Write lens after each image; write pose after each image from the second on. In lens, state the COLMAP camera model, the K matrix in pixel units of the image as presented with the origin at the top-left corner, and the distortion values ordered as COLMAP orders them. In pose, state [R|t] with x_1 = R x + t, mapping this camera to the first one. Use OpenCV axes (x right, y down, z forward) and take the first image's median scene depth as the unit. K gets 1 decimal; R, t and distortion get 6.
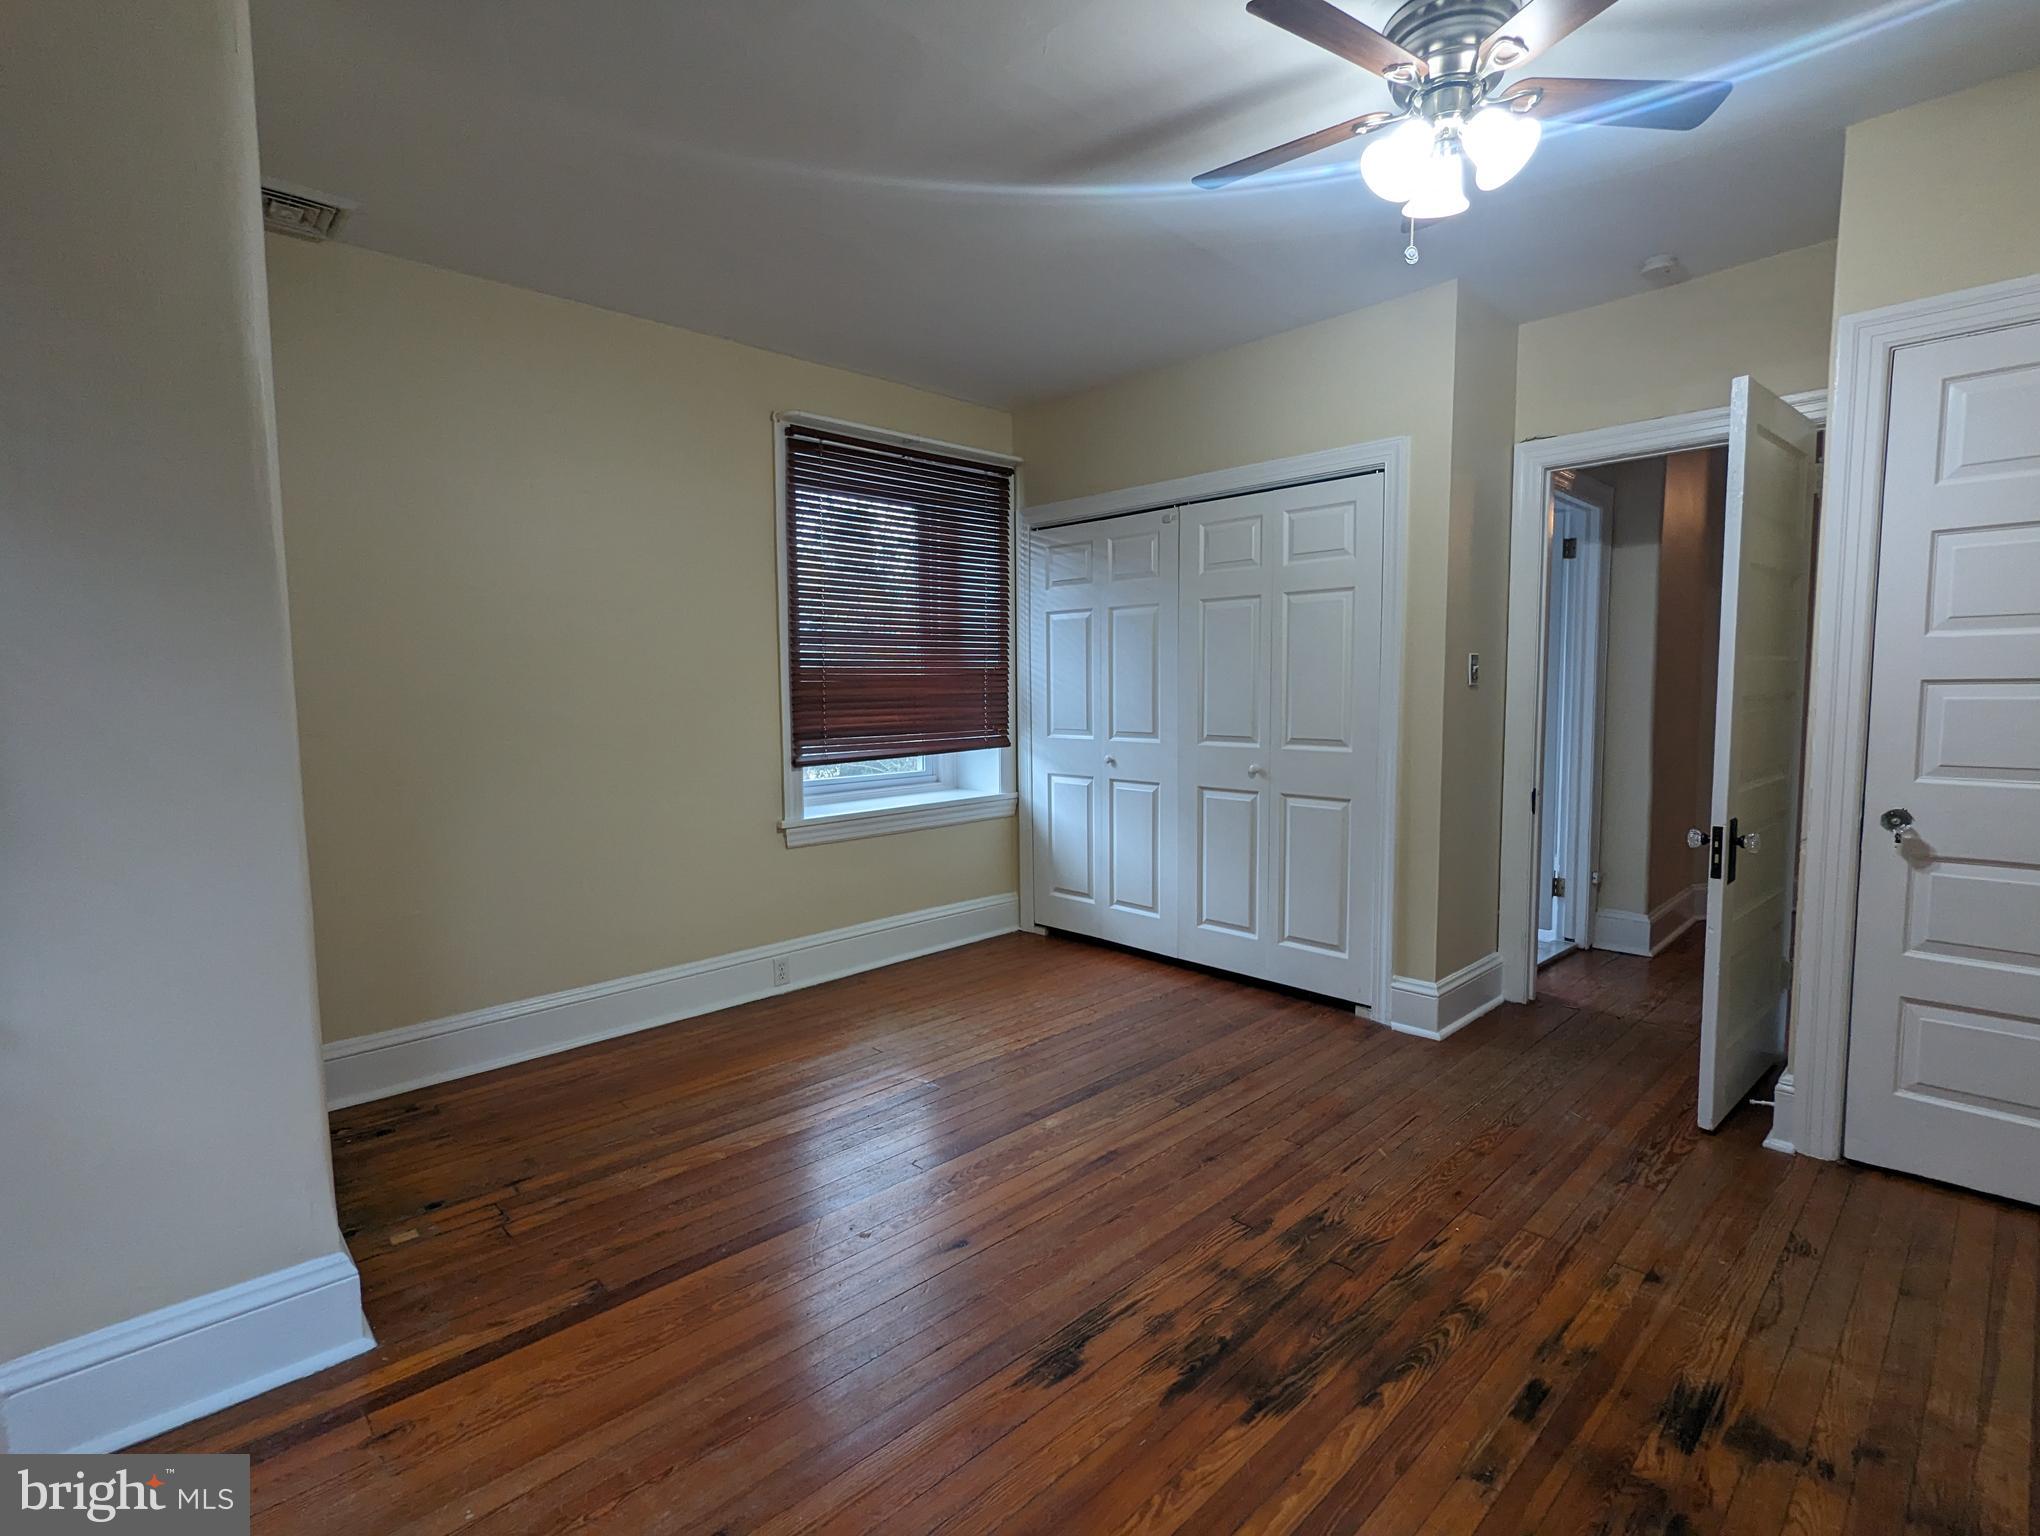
lens RADIAL K [[970.6, 0, 1024.7], [0, 970.6, 763.7], [0, 0, 1]] dist [0.000568, -0.000408]
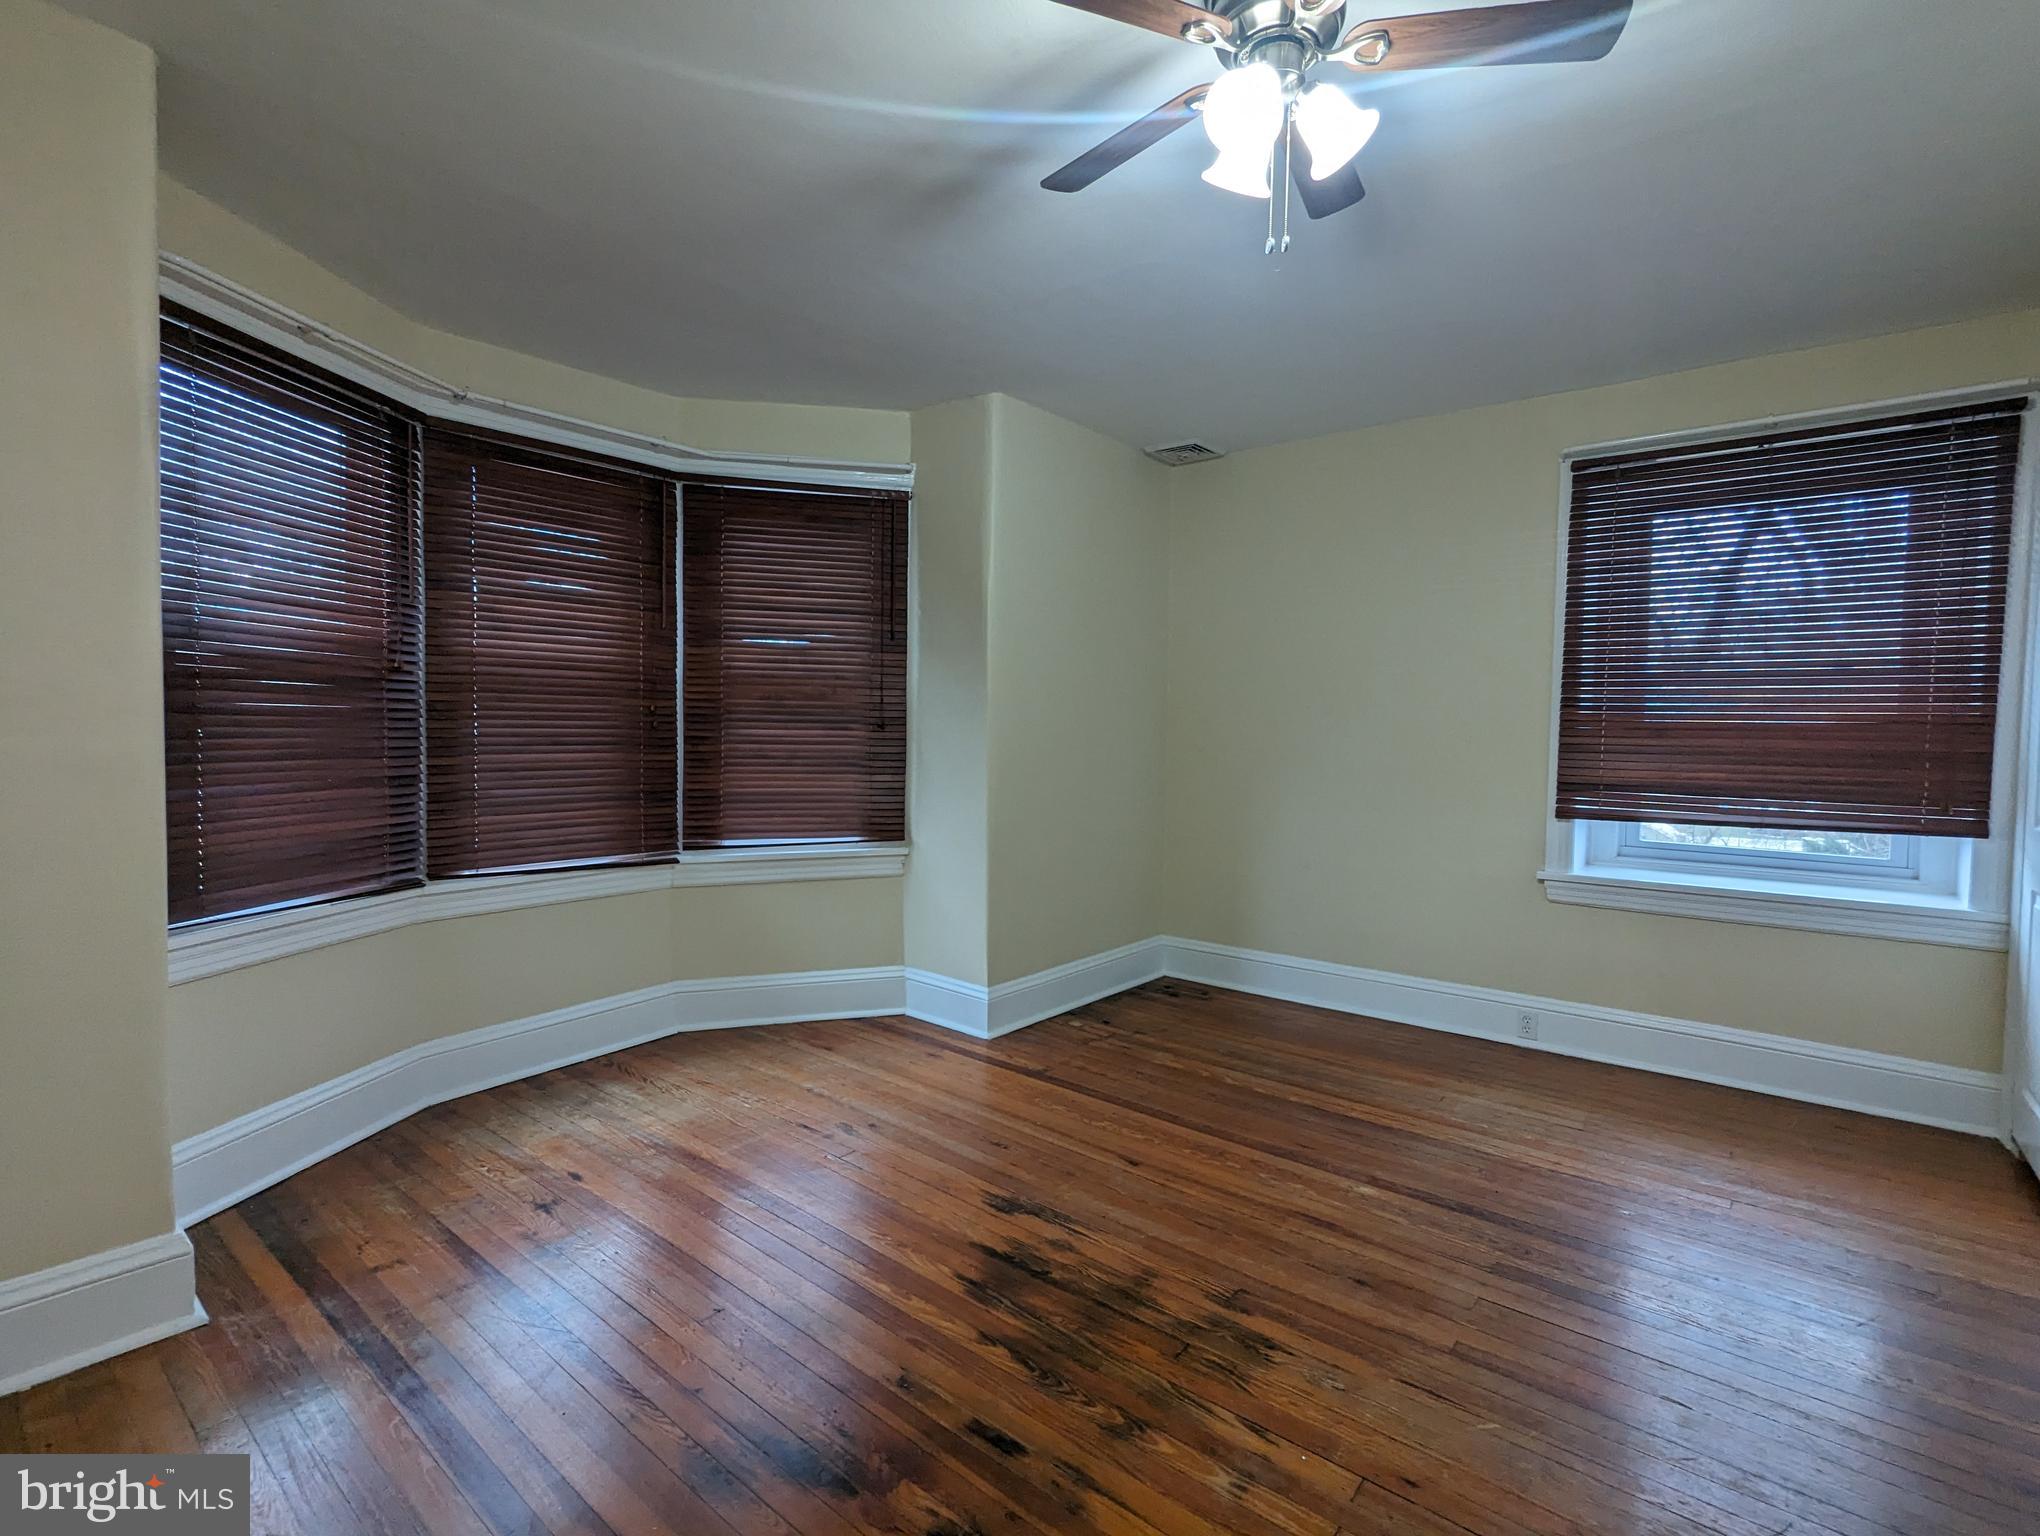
lens RADIAL K [[970.6, 0, 1024.7], [0, 970.6, 763.7], [0, 0, 1]] dist [0.000568, -0.000408]
pose [[0.117504, 0.054884, -0.991555, 1.178944], [-0.097619, 0.994274, 0.043466, -0.071734], [0.988263, 0.091687, 0.122189, 0.665698]]
